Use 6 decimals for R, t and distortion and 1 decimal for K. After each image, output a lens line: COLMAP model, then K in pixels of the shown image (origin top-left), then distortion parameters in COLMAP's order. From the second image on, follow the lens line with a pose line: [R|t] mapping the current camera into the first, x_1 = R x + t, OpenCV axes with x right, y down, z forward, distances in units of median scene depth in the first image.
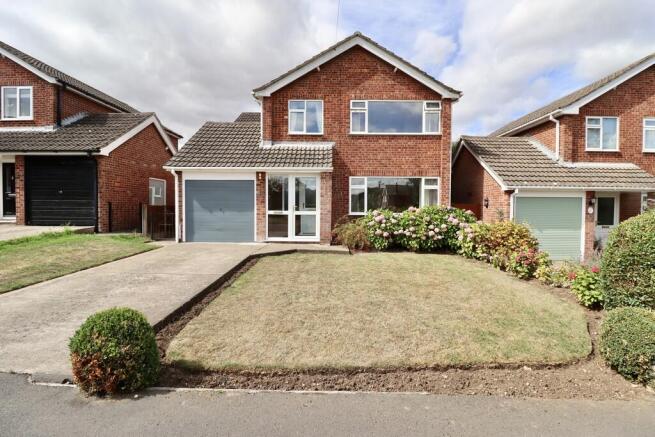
lens RADIAL K [[301.8, 0, 331.3], [0, 301.8, 216.9], [0, 0, 1]] dist [-0.005978, -0.010809]
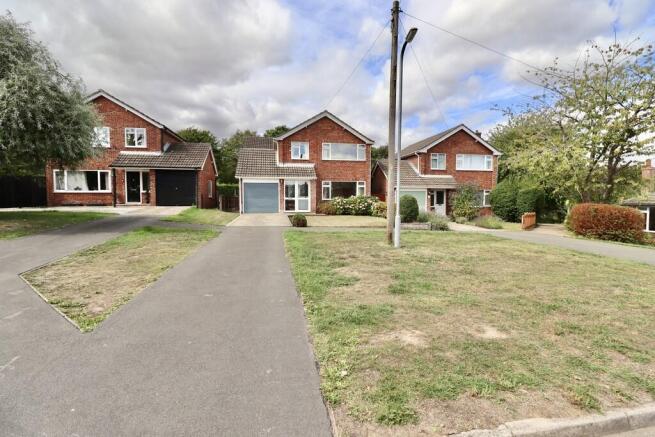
lens RADIAL K [[301.8, 0, 326.7], [0, 301.8, 217.3], [0, 0, 1]] dist [-0.005978, -0.010809]
pose [[0.982956, -0.016302, 0.183115, -0.290592], [0.011941, 0.999619, 0.024889, 0.061487], [-0.183451, -0.022279, 0.982776, -1.021126]]
